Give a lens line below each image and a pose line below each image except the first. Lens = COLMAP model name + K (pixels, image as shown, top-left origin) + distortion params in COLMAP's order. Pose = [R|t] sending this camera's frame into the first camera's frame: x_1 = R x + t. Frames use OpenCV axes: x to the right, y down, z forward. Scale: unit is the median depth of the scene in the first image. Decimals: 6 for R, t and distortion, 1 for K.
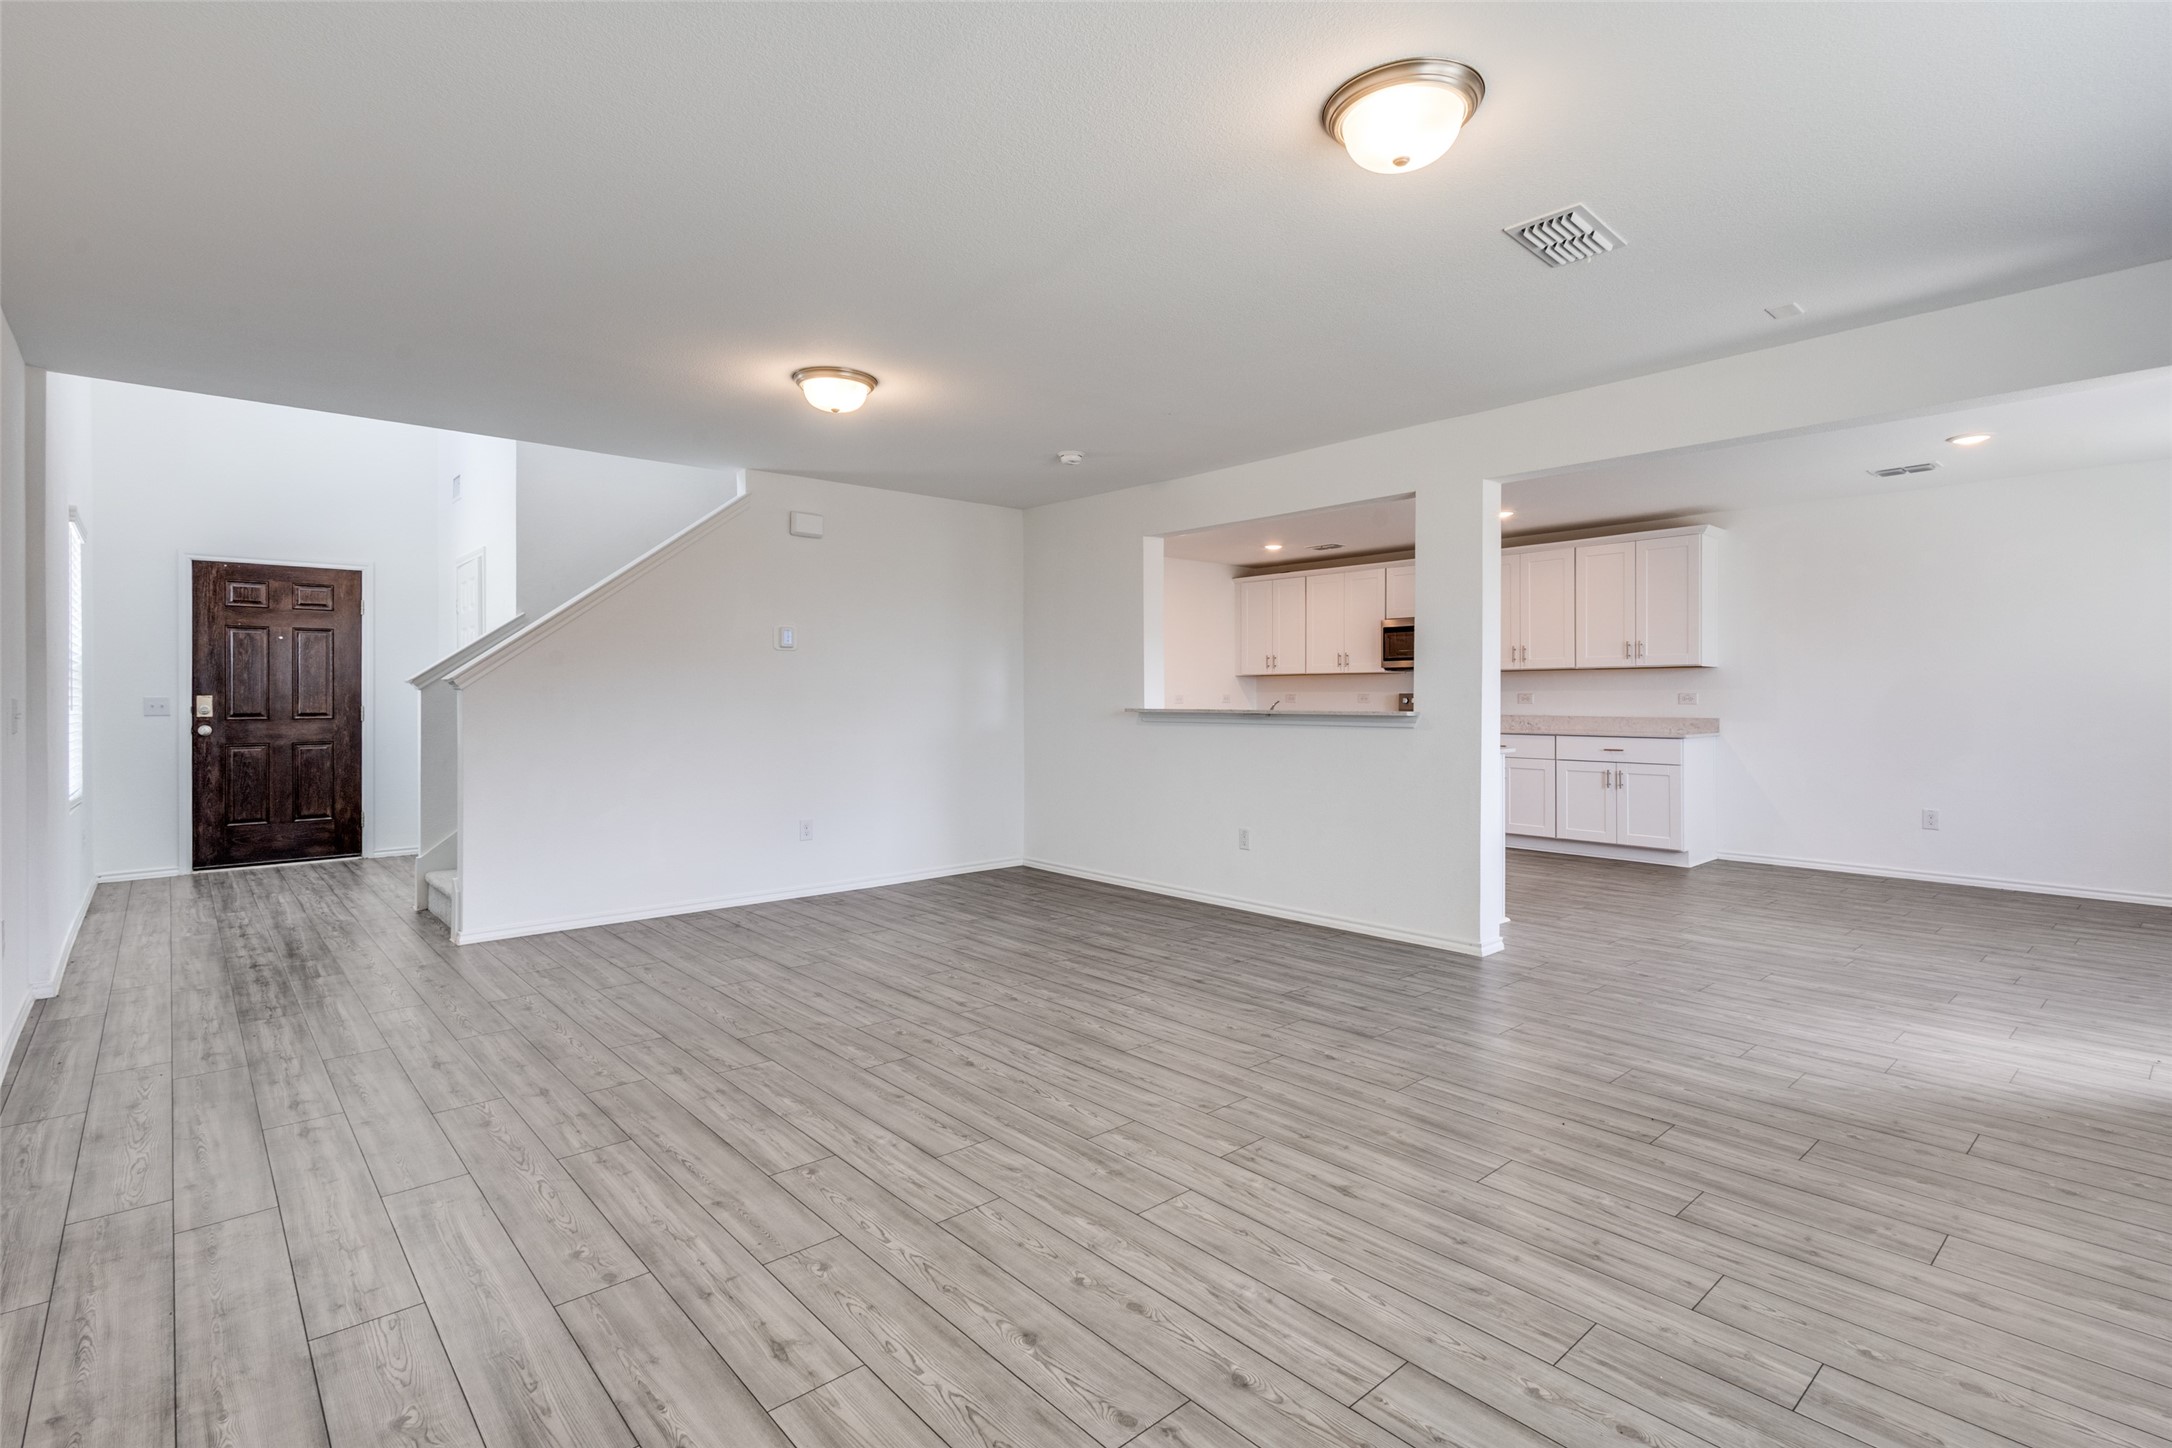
lens RADIAL K [[1033.1, 0, 1072.7], [0, 1033.1, 691.6], [0, 0, 1]] dist [0.004676, -0.000775]
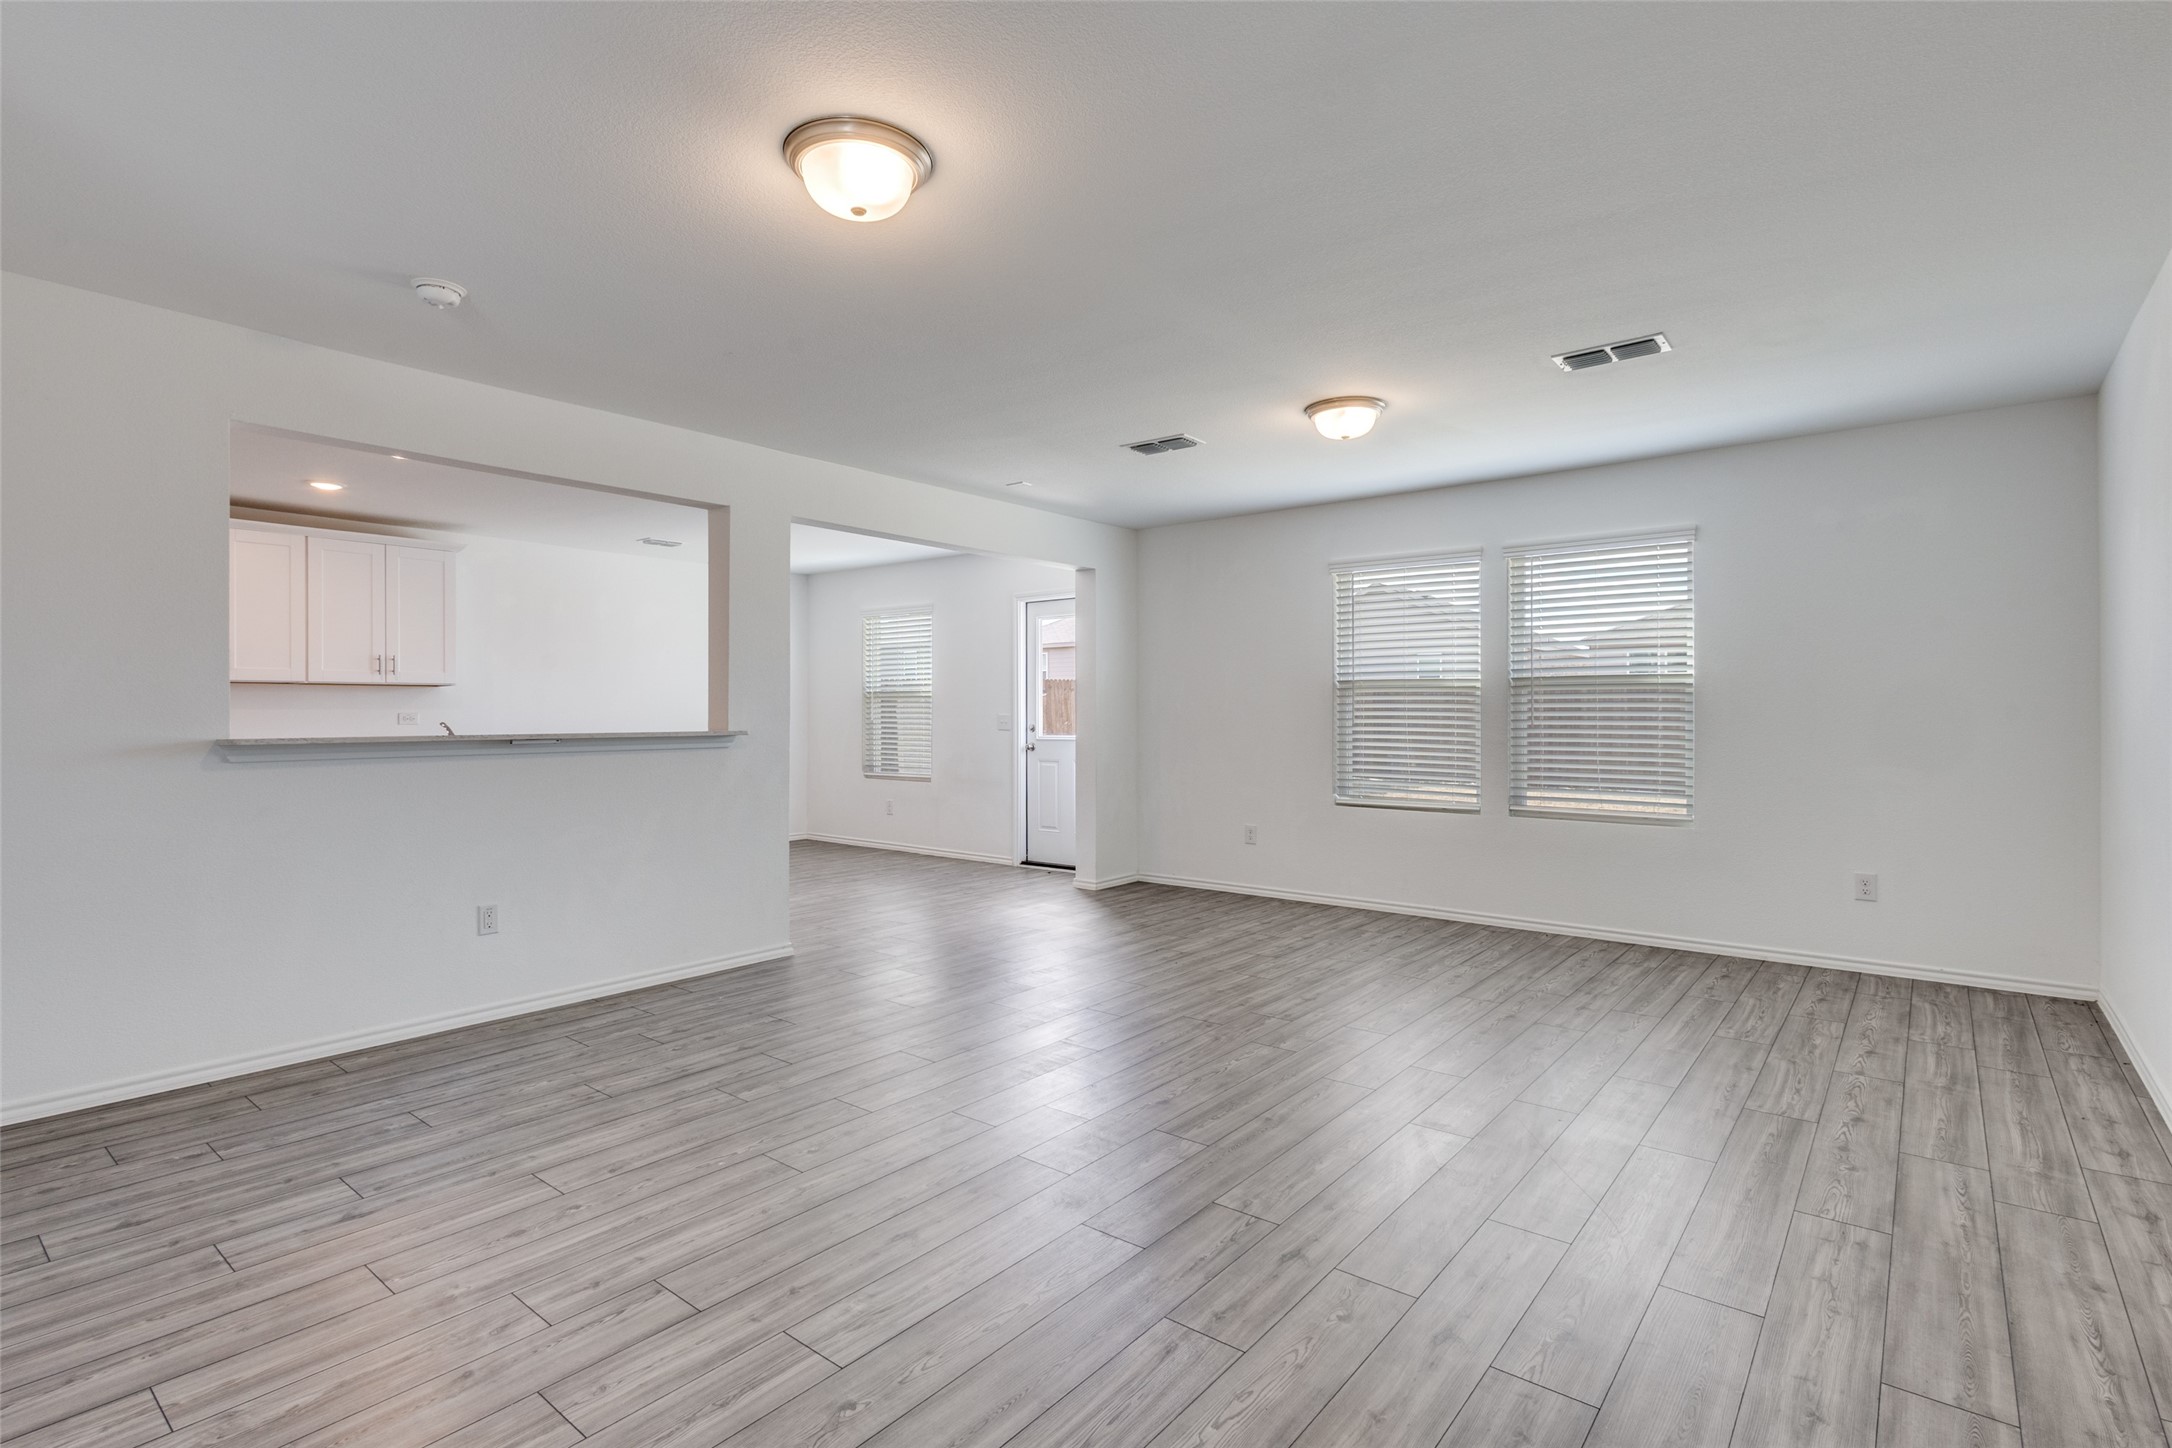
lens RADIAL K [[1030.9, 0, 1091.3], [0, 1030.9, 708.9], [0, 0, 1]] dist [0.005290, -0.000087]
pose [[-0.169152, 0.006067, 0.985571, -1.079375], [-0.002272, 0.999976, -0.006545, 0.006158], [-0.985587, -0.003346, -0.169135, 1.293015]]
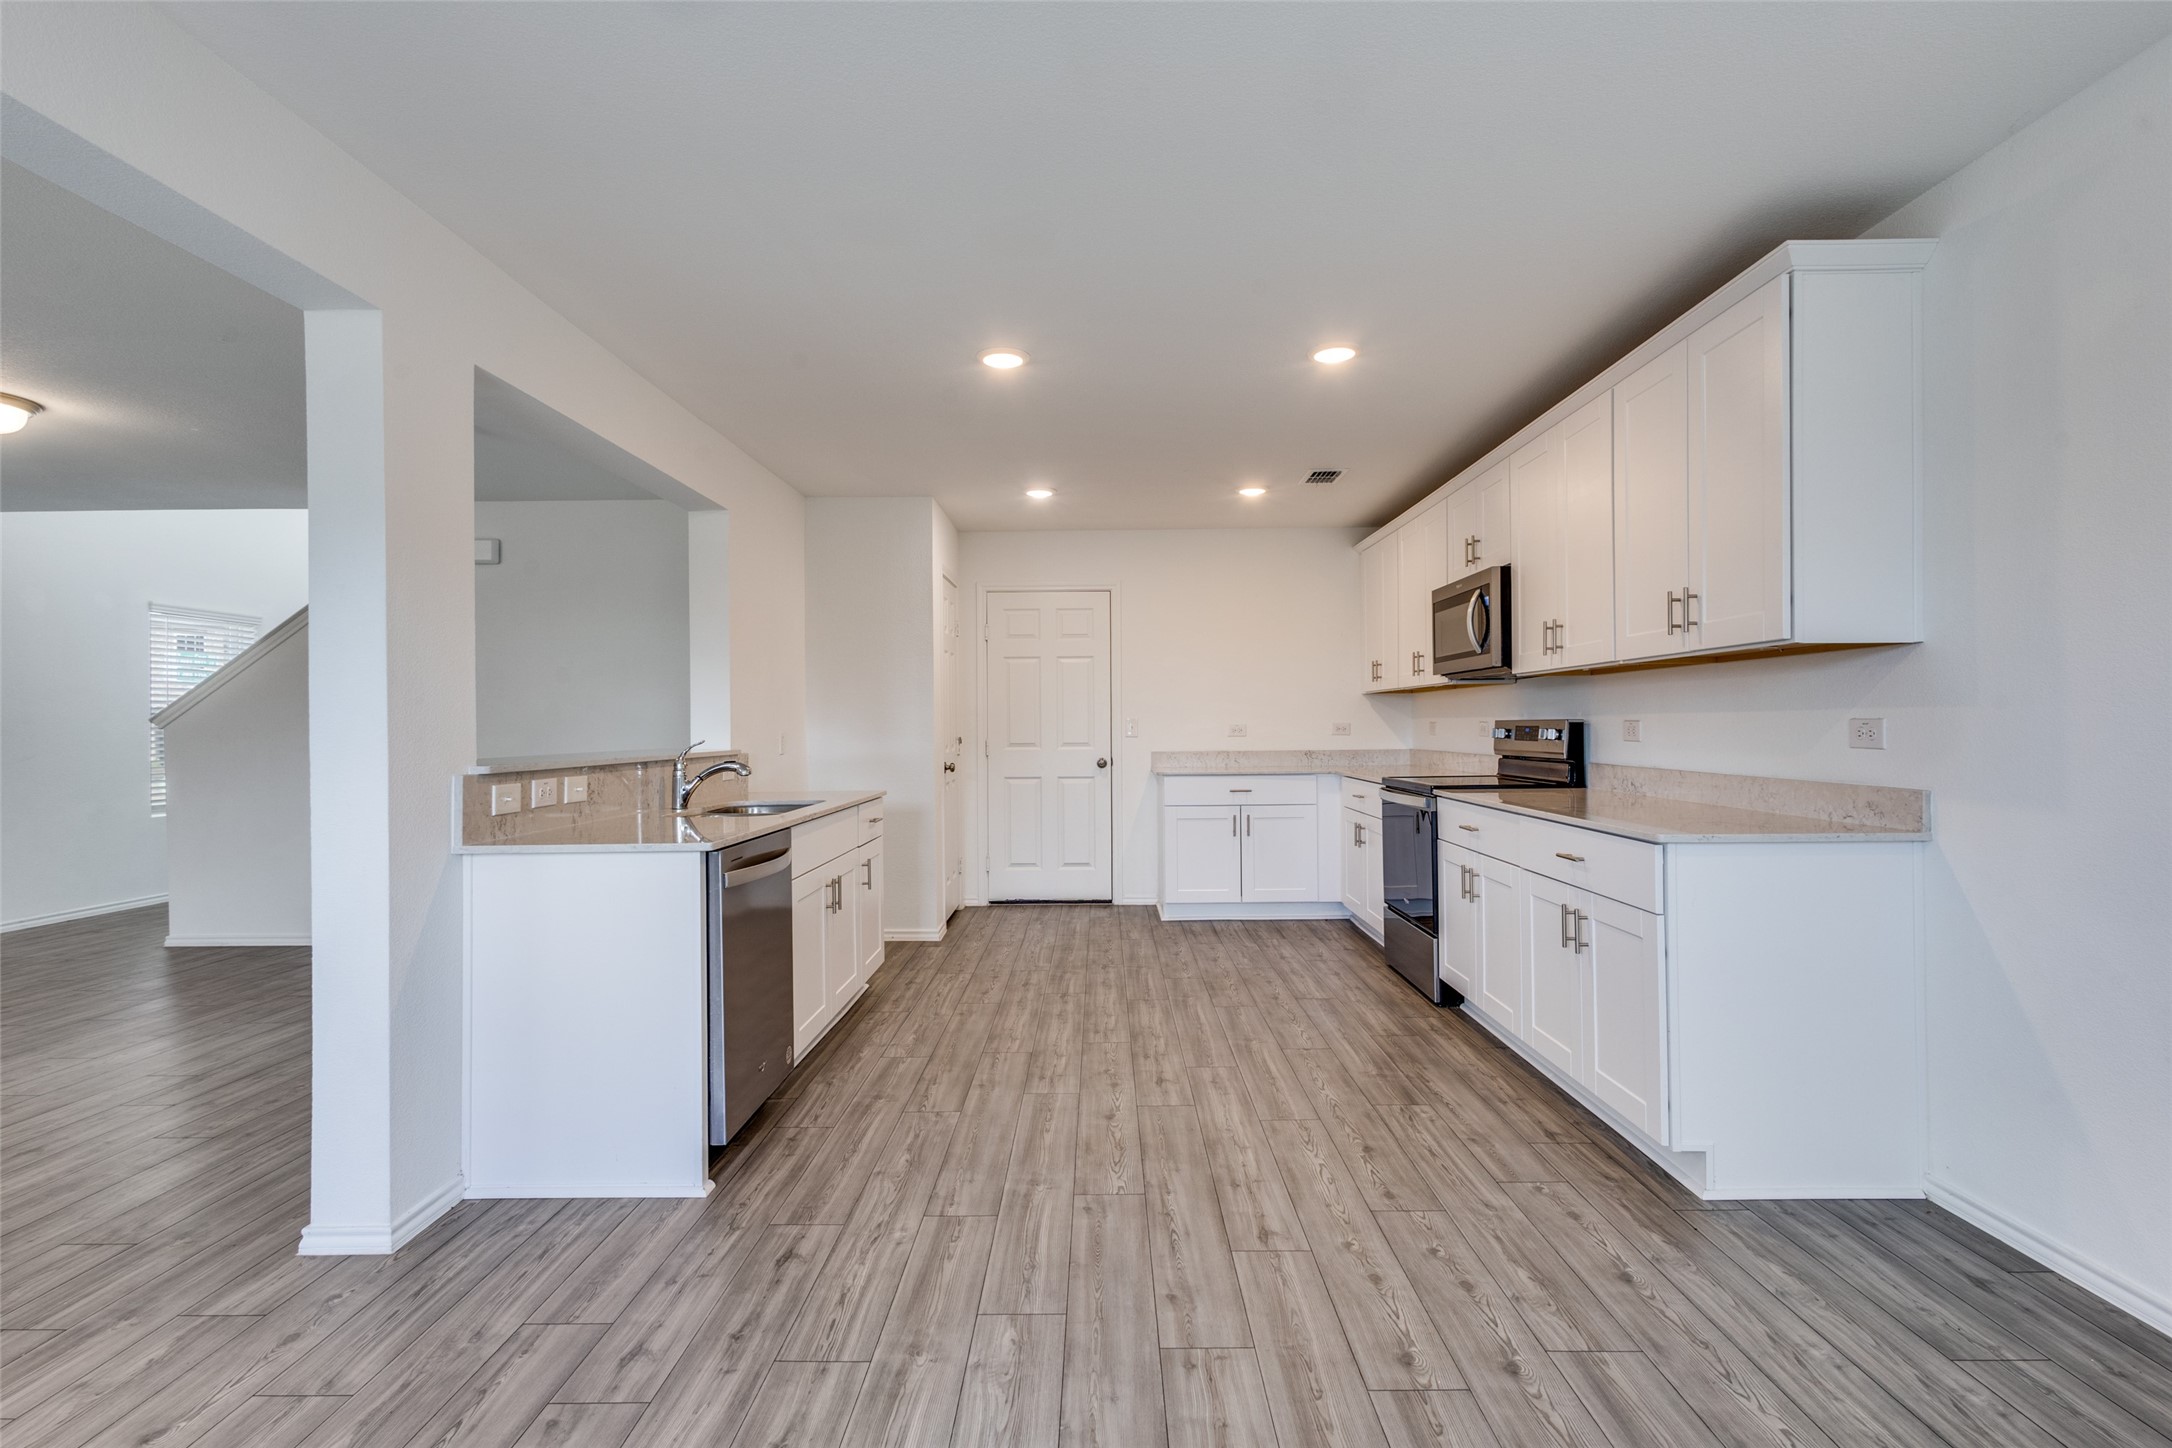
lens RADIAL K [[1013.5, 0, 1091.7], [0, 1013.5, 723.4], [0, 0, 1]] dist [0.006282, 0.000154]
pose [[0.743661, -0.005893, -0.668531, 1.510806], [0.010411, 0.999942, 0.002766, -0.001099], [0.668476, -0.009017, 0.743679, 1.318381]]
